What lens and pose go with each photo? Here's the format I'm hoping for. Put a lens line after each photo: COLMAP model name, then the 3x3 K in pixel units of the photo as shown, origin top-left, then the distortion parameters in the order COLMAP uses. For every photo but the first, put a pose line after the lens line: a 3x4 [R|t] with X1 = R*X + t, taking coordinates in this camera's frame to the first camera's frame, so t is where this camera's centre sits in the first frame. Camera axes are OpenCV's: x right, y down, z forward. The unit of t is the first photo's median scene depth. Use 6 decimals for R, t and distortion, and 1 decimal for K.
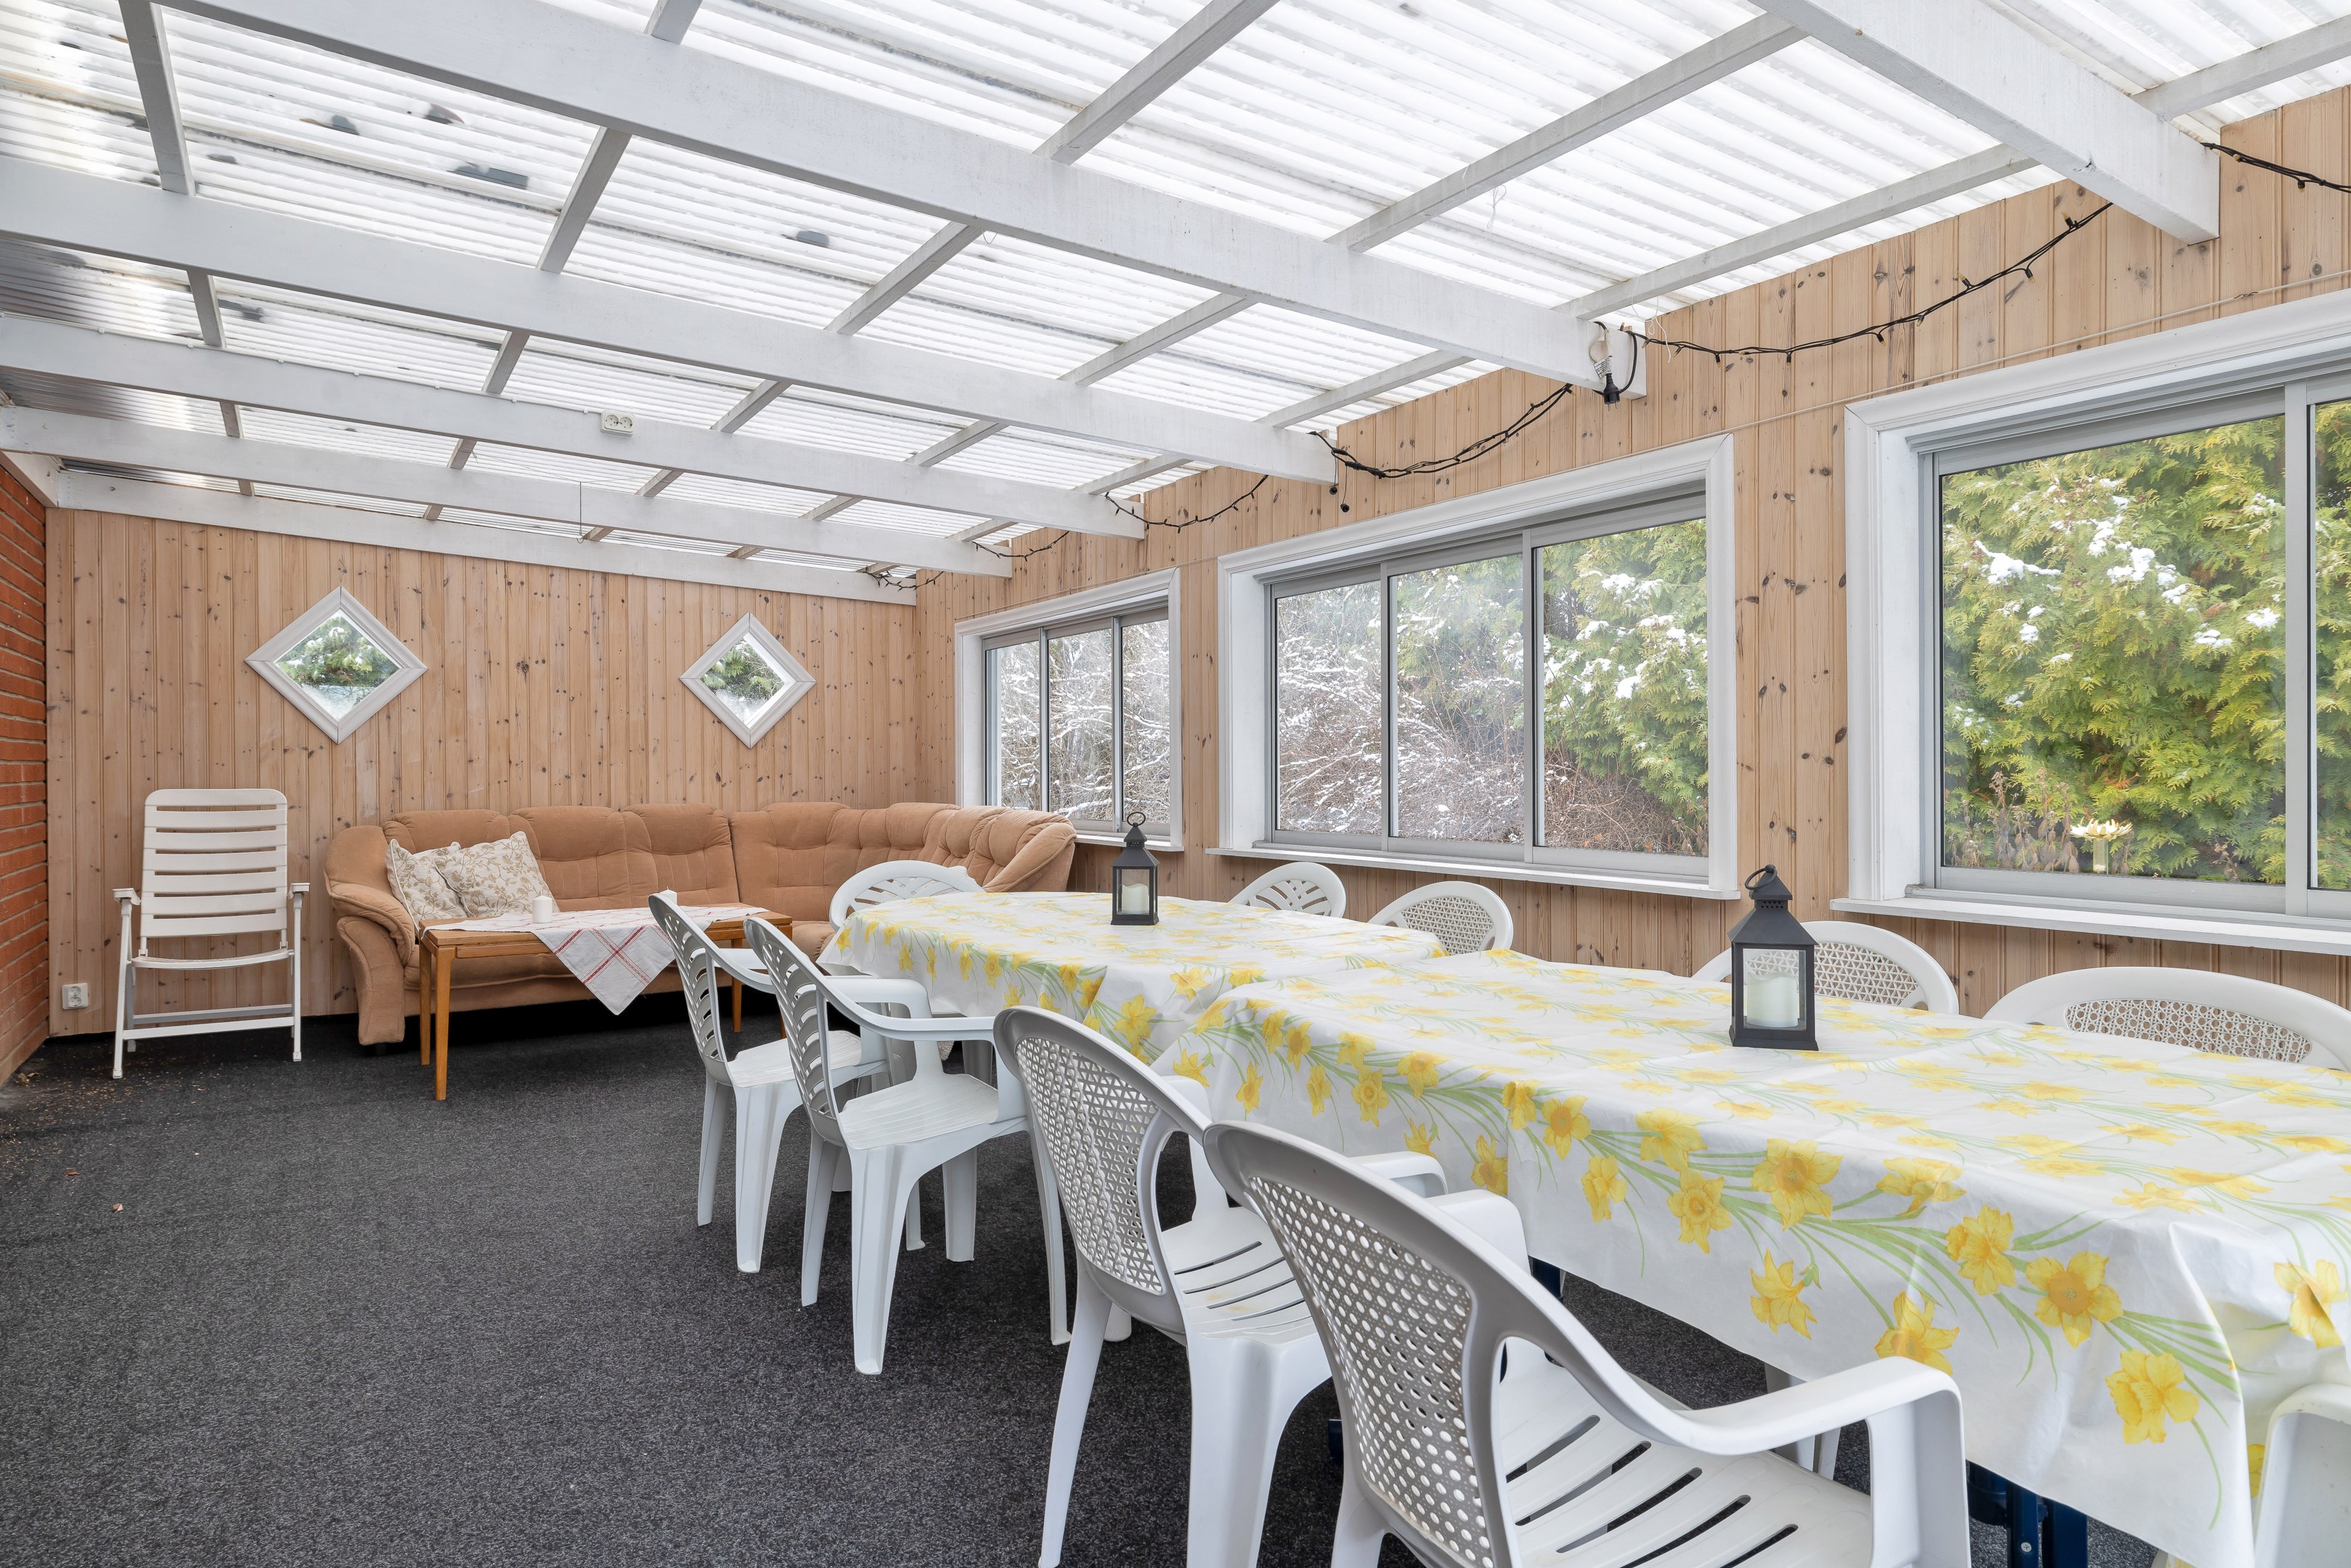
lens RADIAL K [[1378.5, 0, 1175.5], [0, 1378.5, 784.0], [0, 0, 1]] dist [0.001295, 0.001409]
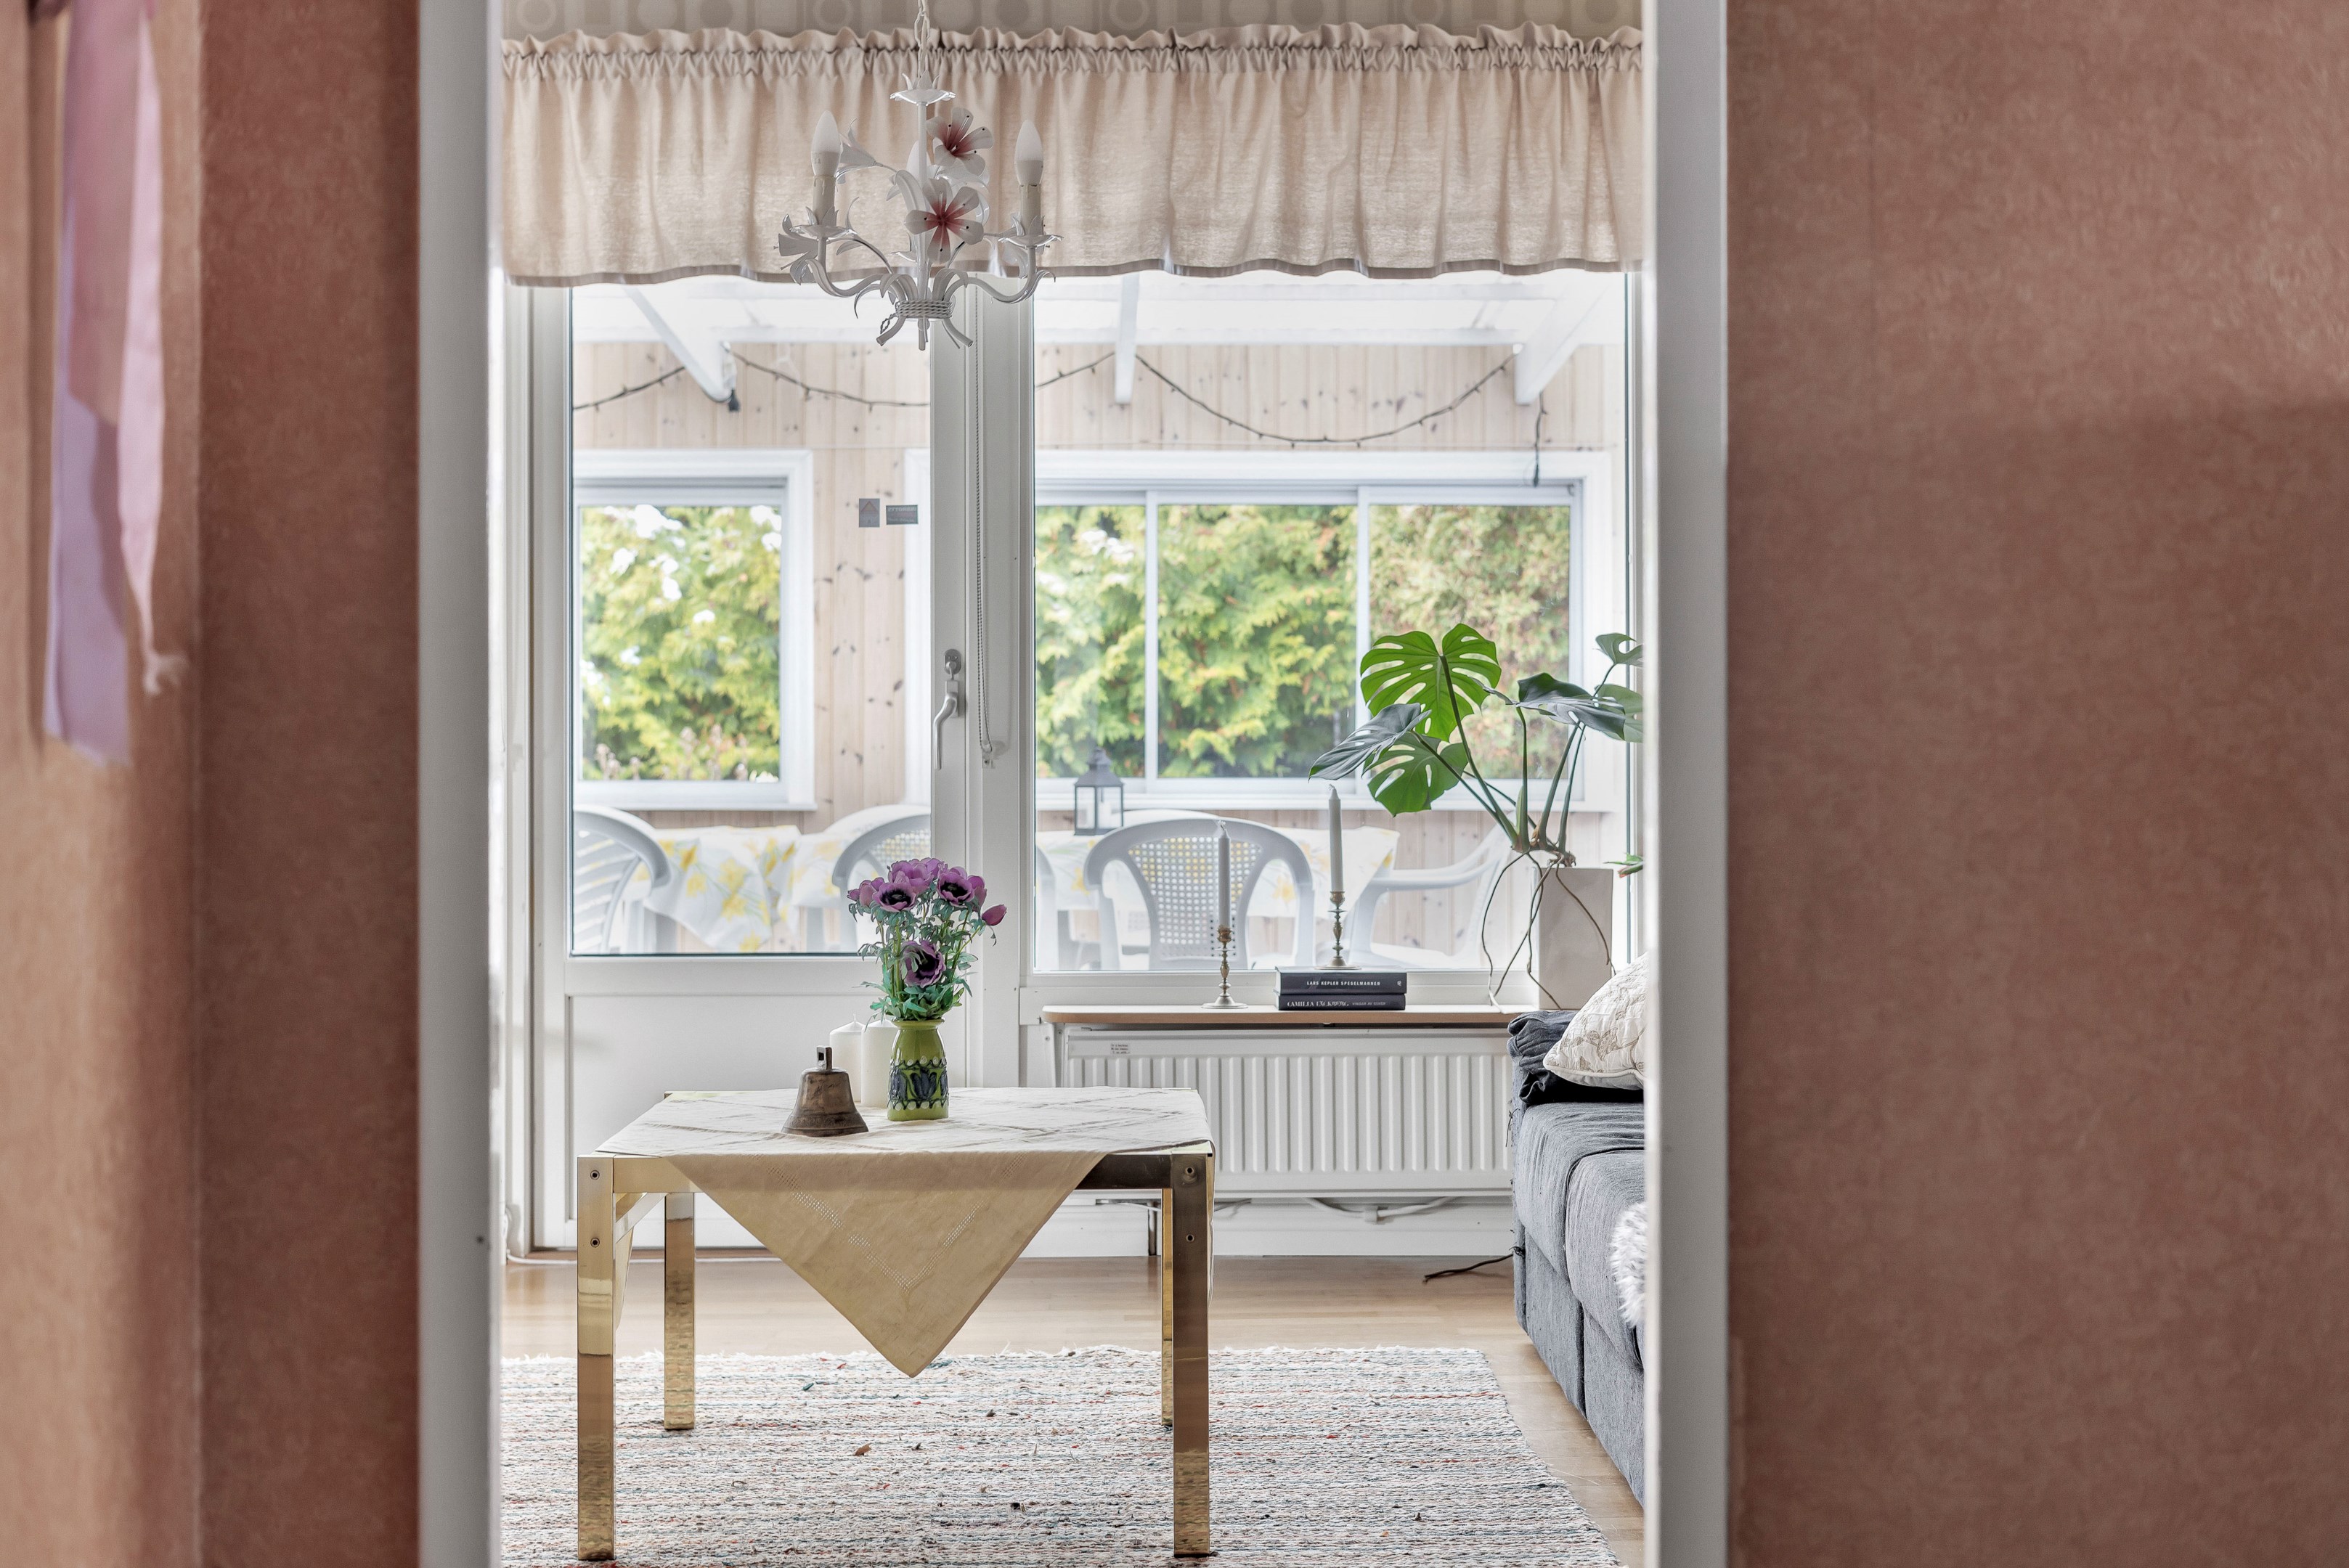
lens RADIAL K [[3327.3, 0, 1165.0], [0, 3327.3, 743.8], [0, 0, 1]] dist [-0.012828, 0.077972]
pose [[0.523333, 0.013834, 0.852016, -2.066316], [0.006809, 0.999768, -0.020416, 0.086483], [-0.852101, 0.016486, 0.523117, -0.905289]]
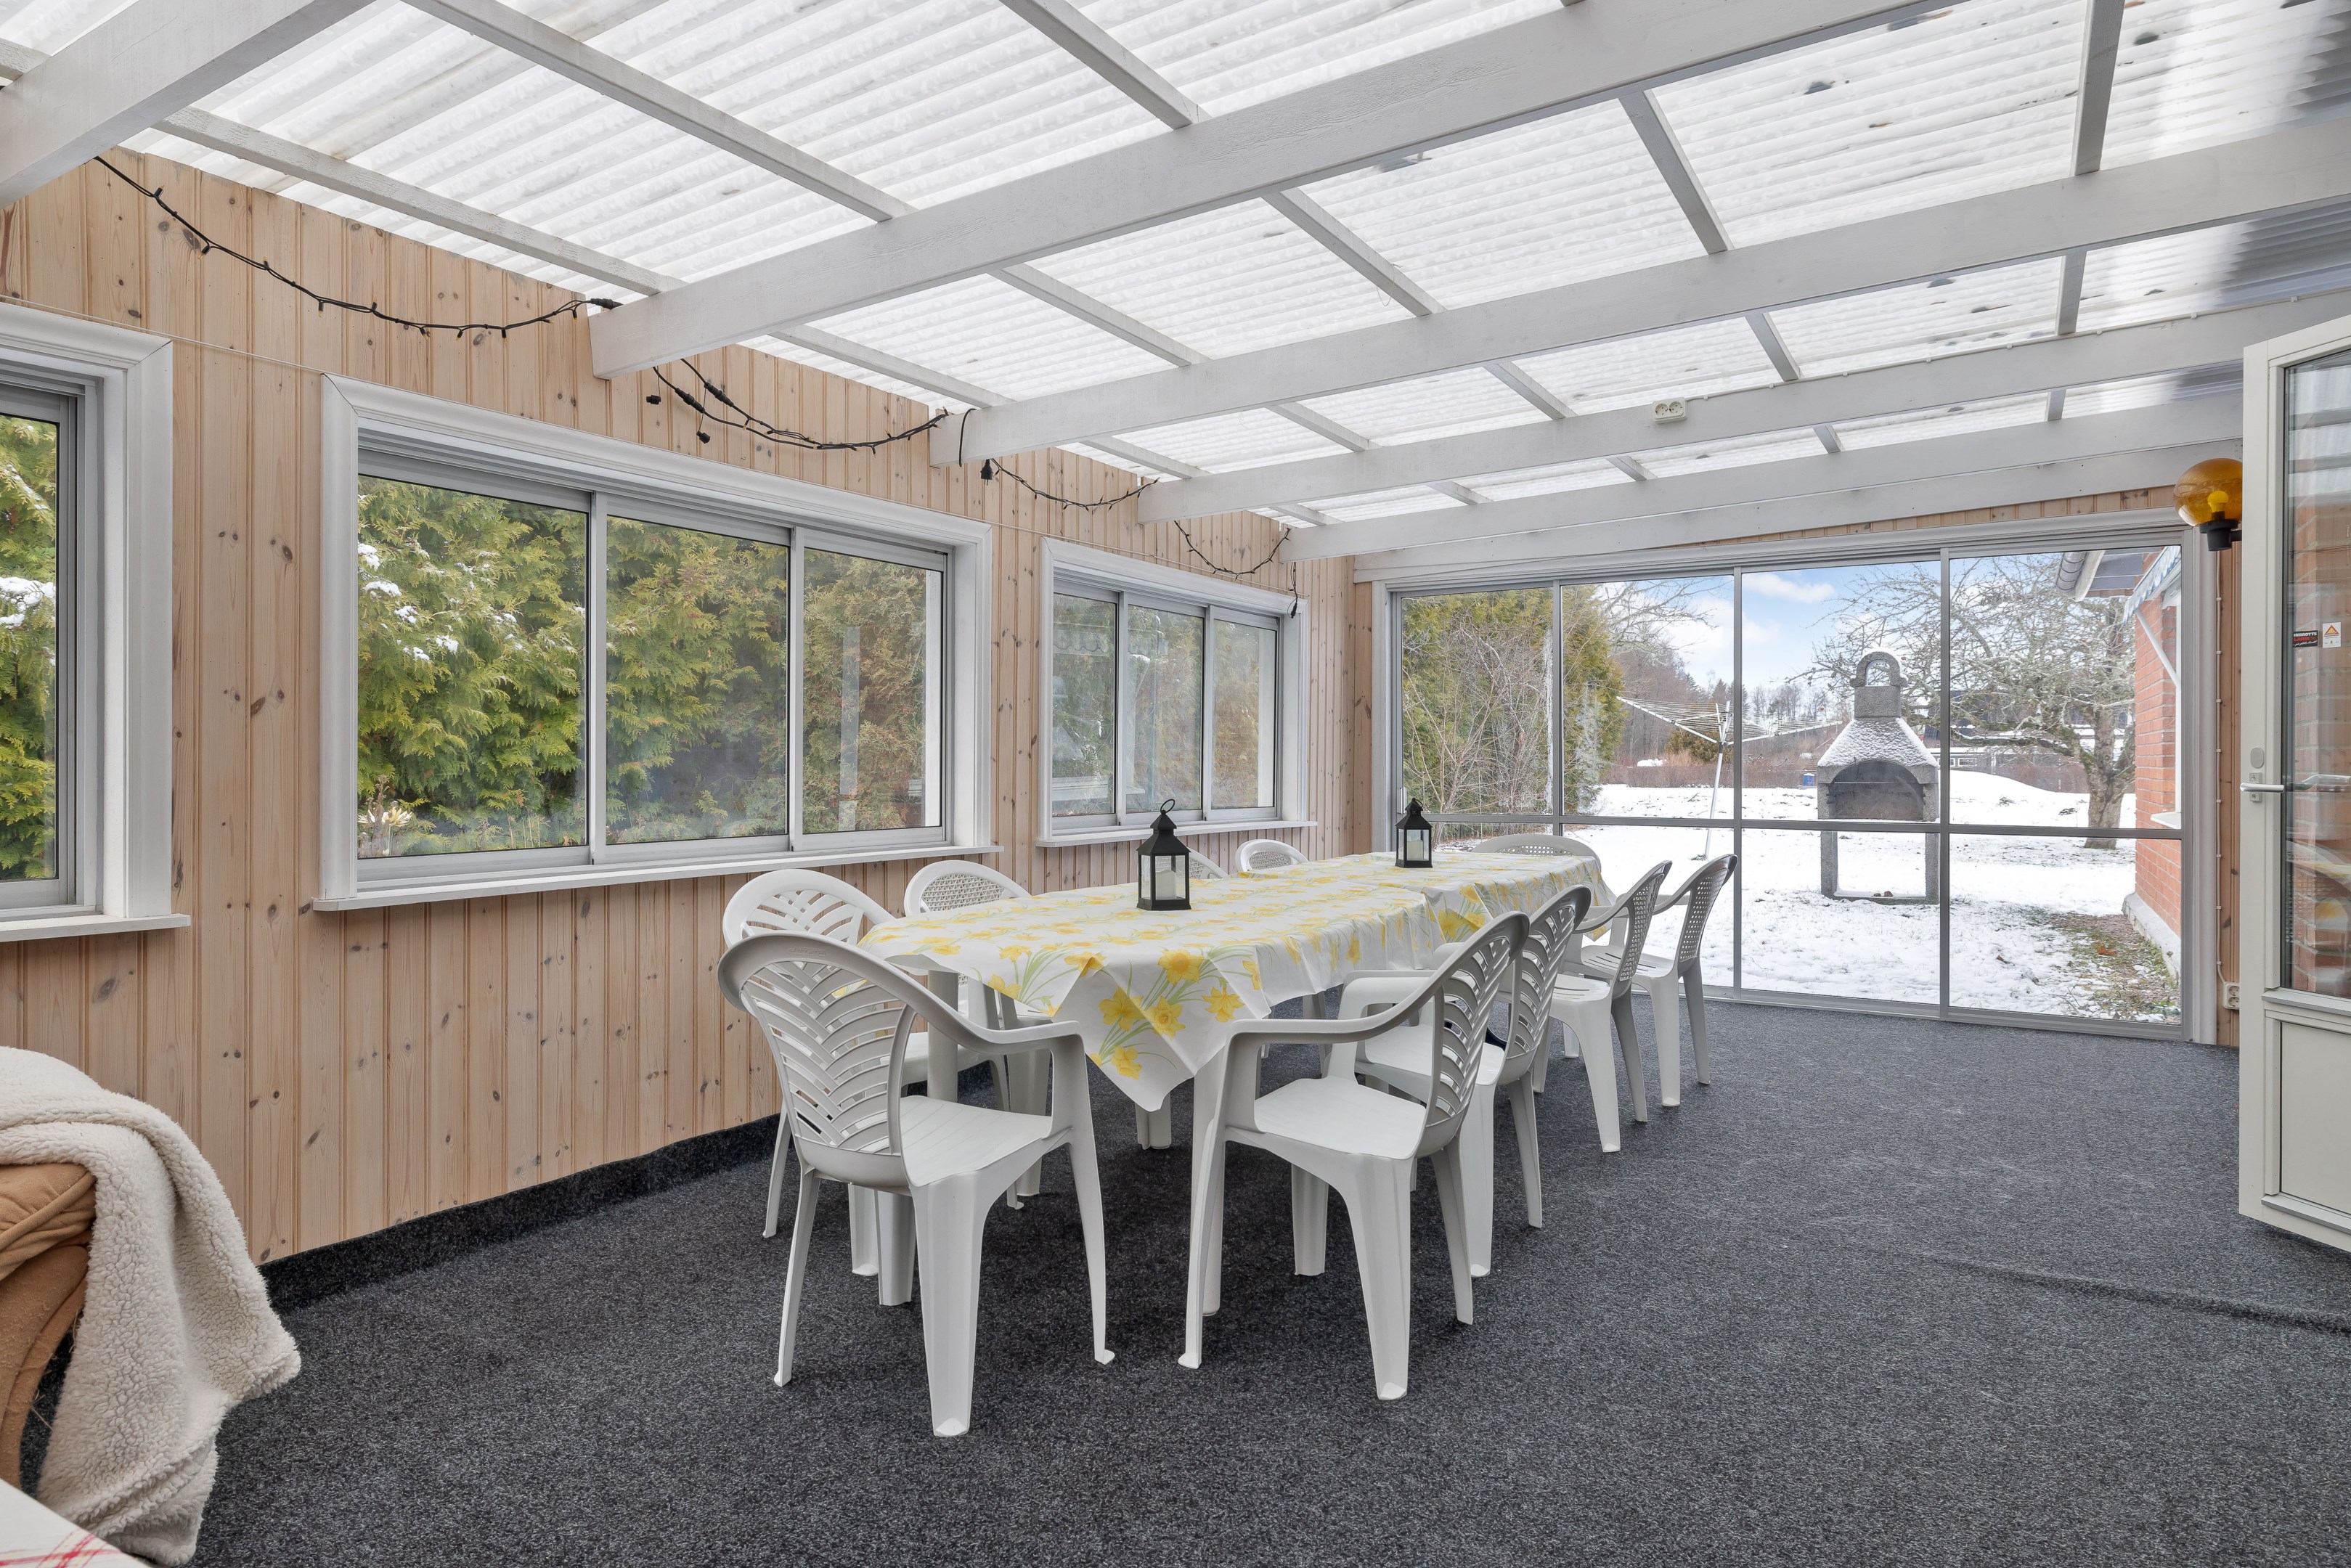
lens RADIAL K [[1396.7, 0, 1169.9], [0, 1396.7, 778.2], [0, 0, 1]] dist [-0.000508, 0.000593]
pose [[-0.449236, -0.004162, 0.893404, -0.964742], [0.012012, 0.999871, 0.010699, -0.005733], [-0.893333, 0.015538, -0.449128, 1.476699]]
